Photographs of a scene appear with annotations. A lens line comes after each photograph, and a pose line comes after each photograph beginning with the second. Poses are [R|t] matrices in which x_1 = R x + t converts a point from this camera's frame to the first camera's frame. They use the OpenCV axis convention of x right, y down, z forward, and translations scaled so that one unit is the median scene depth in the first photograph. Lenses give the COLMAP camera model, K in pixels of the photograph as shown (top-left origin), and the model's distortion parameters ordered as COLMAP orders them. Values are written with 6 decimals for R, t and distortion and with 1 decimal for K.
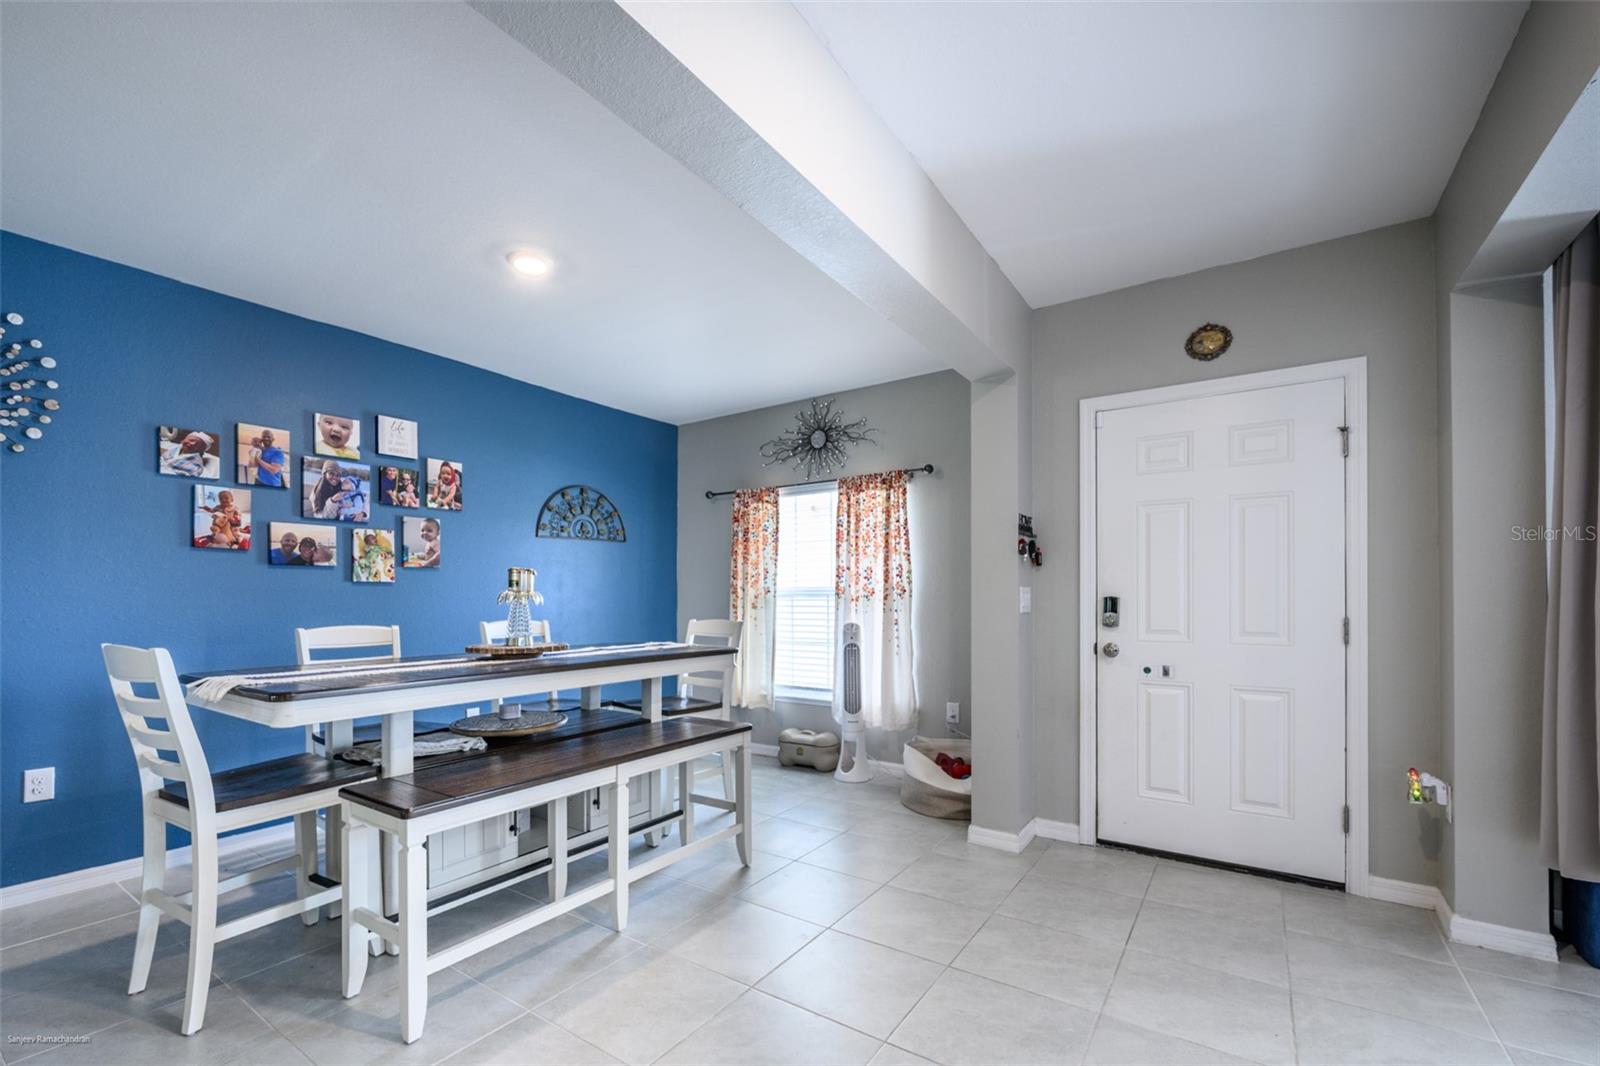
lens RADIAL K [[680.2, 0, 791.5], [0, 680.2, 598.7], [0, 0, 1]] dist [-0.001842, -0.000313]
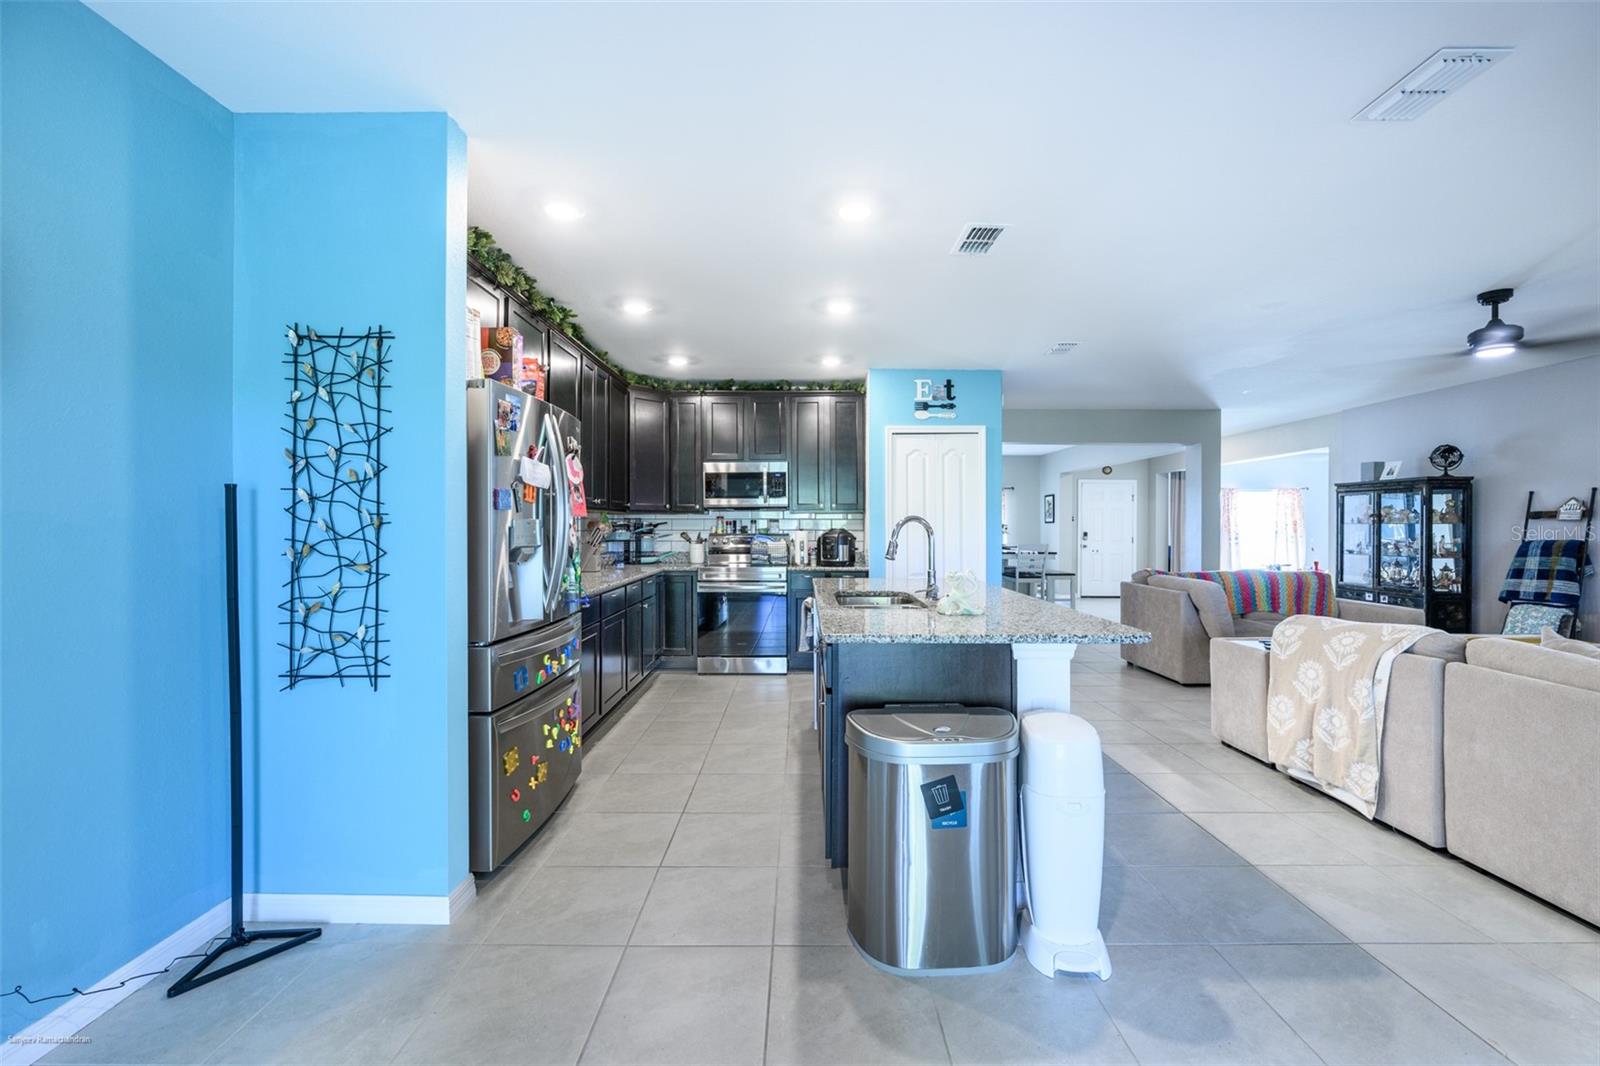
lens RADIAL K [[630.0, 0, 801.1], [0, 630.0, 528.7], [0, 0, 1]] dist [-0.003303, -0.000205]
pose [[0.825107, 0.003659, 0.564964, -2.584544], [-0.007166, 0.999966, 0.003990, -0.021764], [-0.564930, -0.007341, 0.825106, -0.926358]]
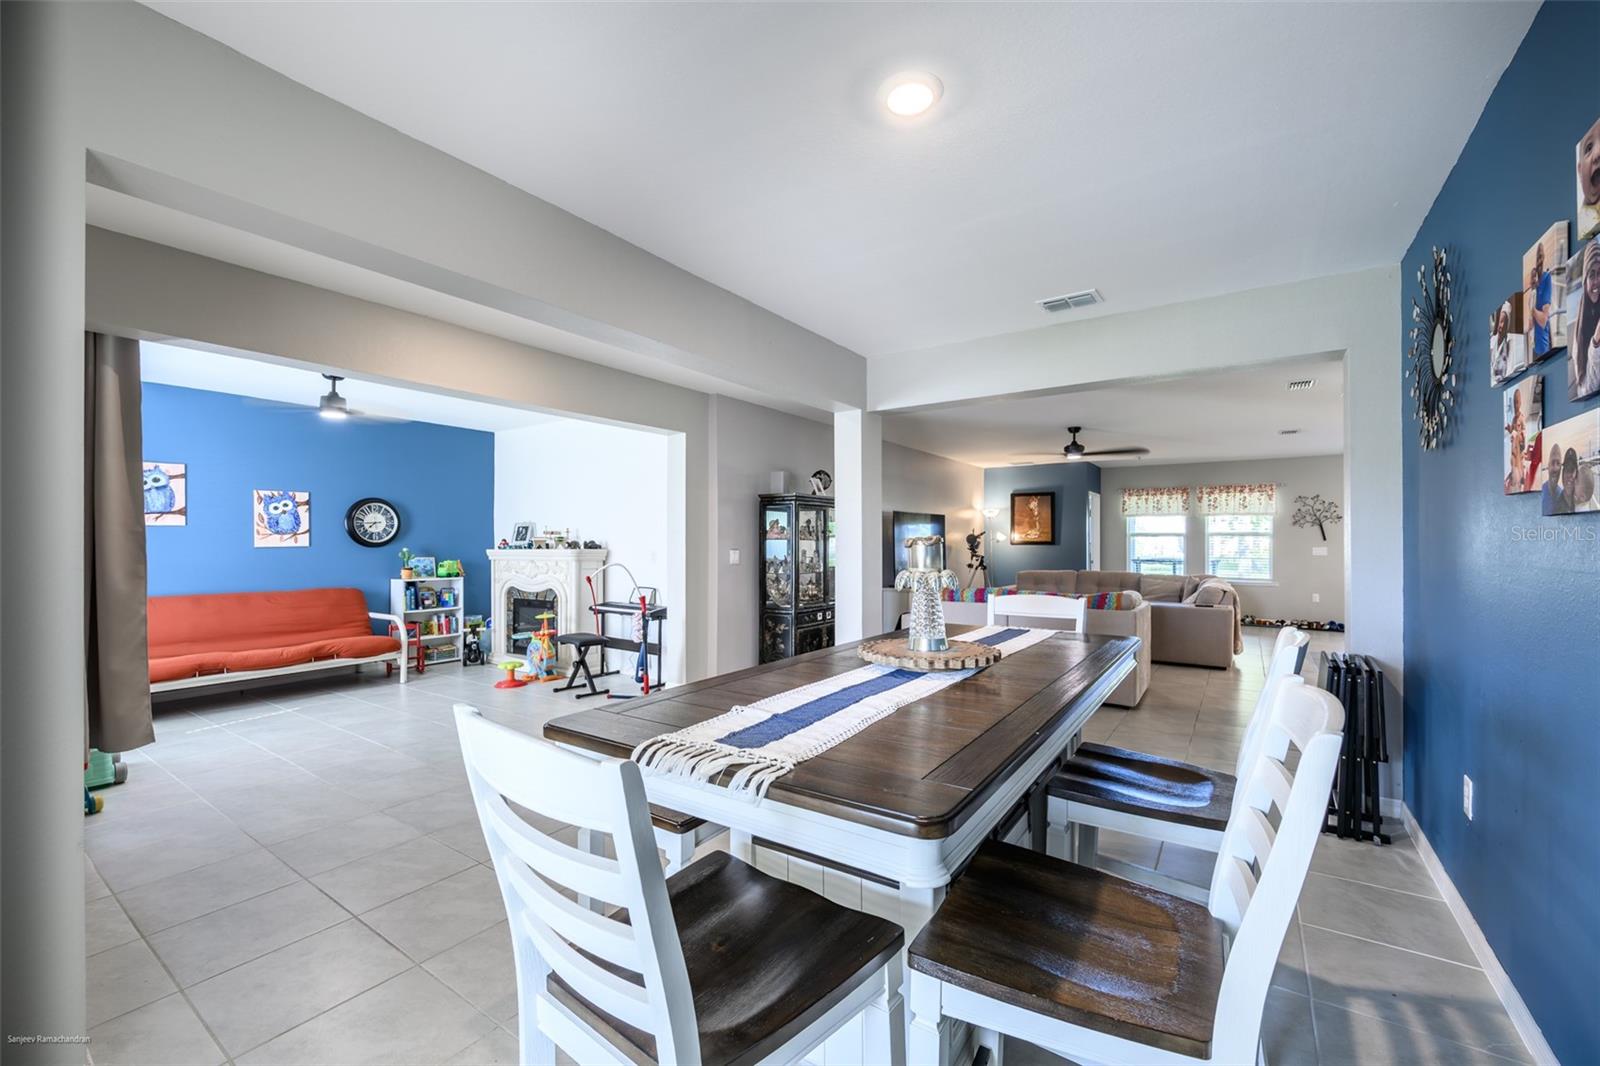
lens RADIAL K [[644.7, 0, 795.1], [0, 644.7, 536.2], [0, 0, 1]] dist [0.001959, -0.000246]
pose [[-0.999975, 0.005161, 0.004745, -0.218978], [0.005111, 0.999931, -0.010581, -0.032510], [-0.004799, -0.010556, -0.999933, 1.359930]]
